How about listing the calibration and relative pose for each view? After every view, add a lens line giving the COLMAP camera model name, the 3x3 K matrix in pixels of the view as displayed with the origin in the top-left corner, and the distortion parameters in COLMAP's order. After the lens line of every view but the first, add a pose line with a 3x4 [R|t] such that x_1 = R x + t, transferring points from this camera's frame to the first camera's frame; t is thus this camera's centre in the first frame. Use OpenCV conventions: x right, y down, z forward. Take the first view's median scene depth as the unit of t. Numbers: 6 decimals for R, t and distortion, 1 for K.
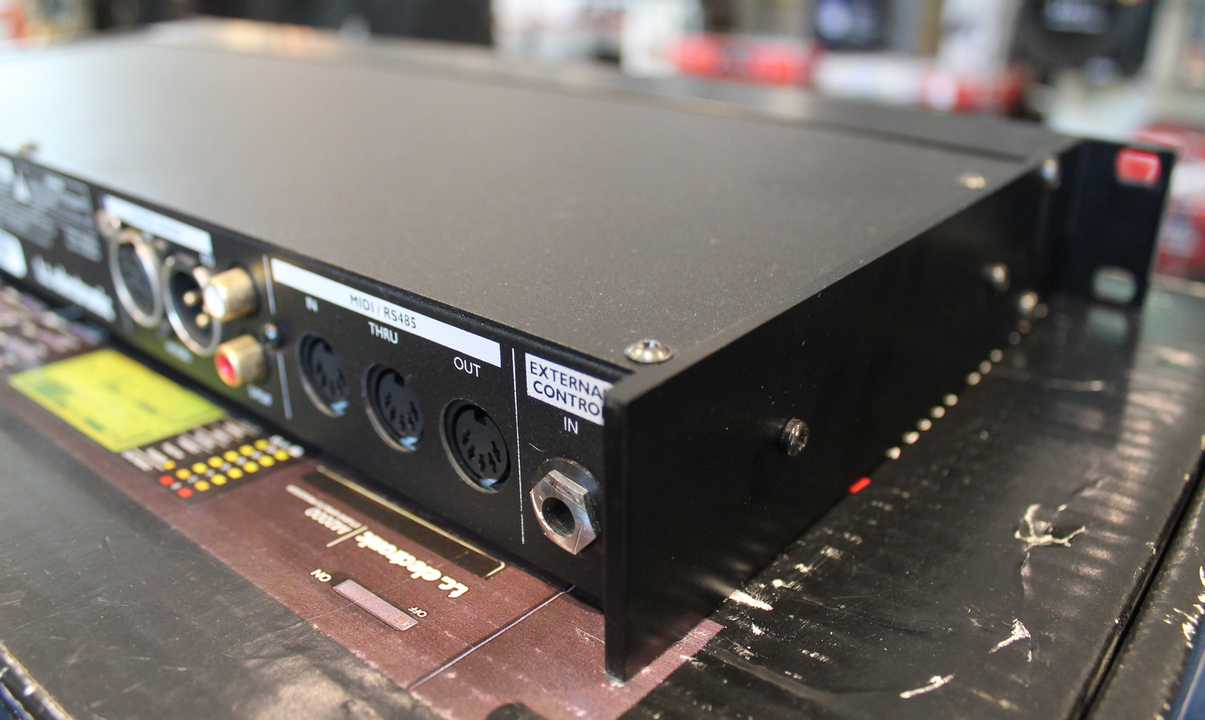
lens RADIAL K [[1015.8, 0, 607.8], [0, 1015.8, 356.2], [0, 0, 1]] dist [-0.067205, 0.012940]
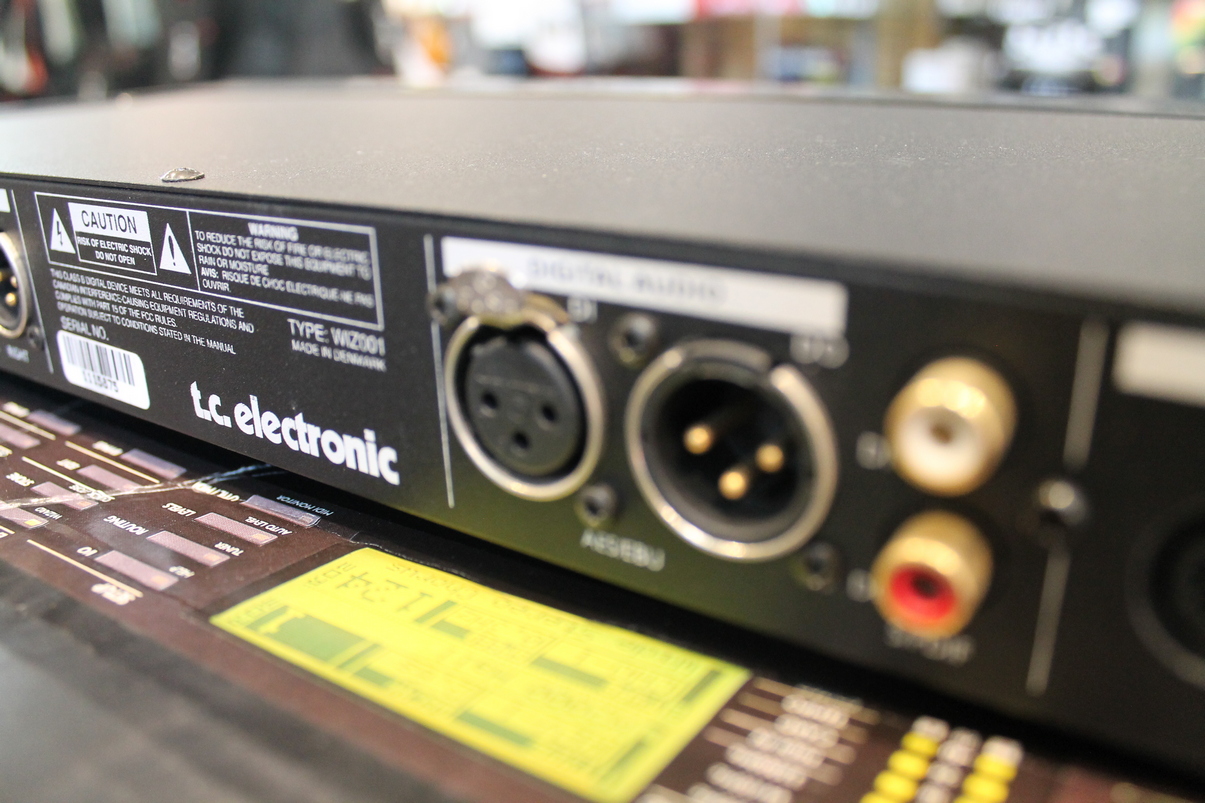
lens RADIAL K [[993.7, 0, 600.7], [0, 993.7, 412.5], [0, 0, 1]] dist [-0.104215, 0.055841]
pose [[0.991942, -0.056820, 0.113237, -0.596789], [0.062896, 0.996725, -0.050823, -0.056544], [-0.109978, 0.057536, 0.992267, 0.639025]]
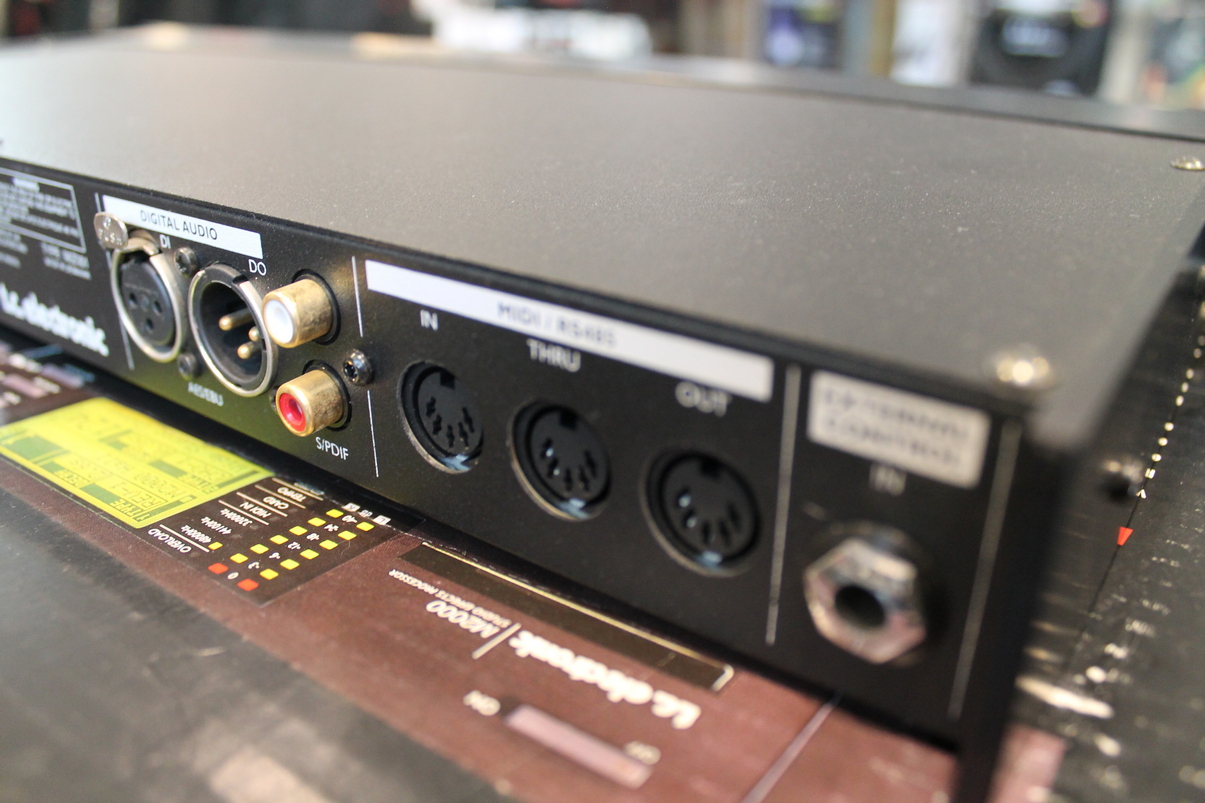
lens RADIAL K [[993.7, 0, 602.6], [0, 993.7, 401.9], [0, 0, 1]] dist [-0.104215, 0.055841]
pose [[0.996639, -0.029103, 0.076576, -0.223690], [0.028380, 0.999542, 0.010519, 0.002916], [-0.076847, -0.008310, 0.997008, 0.282505]]
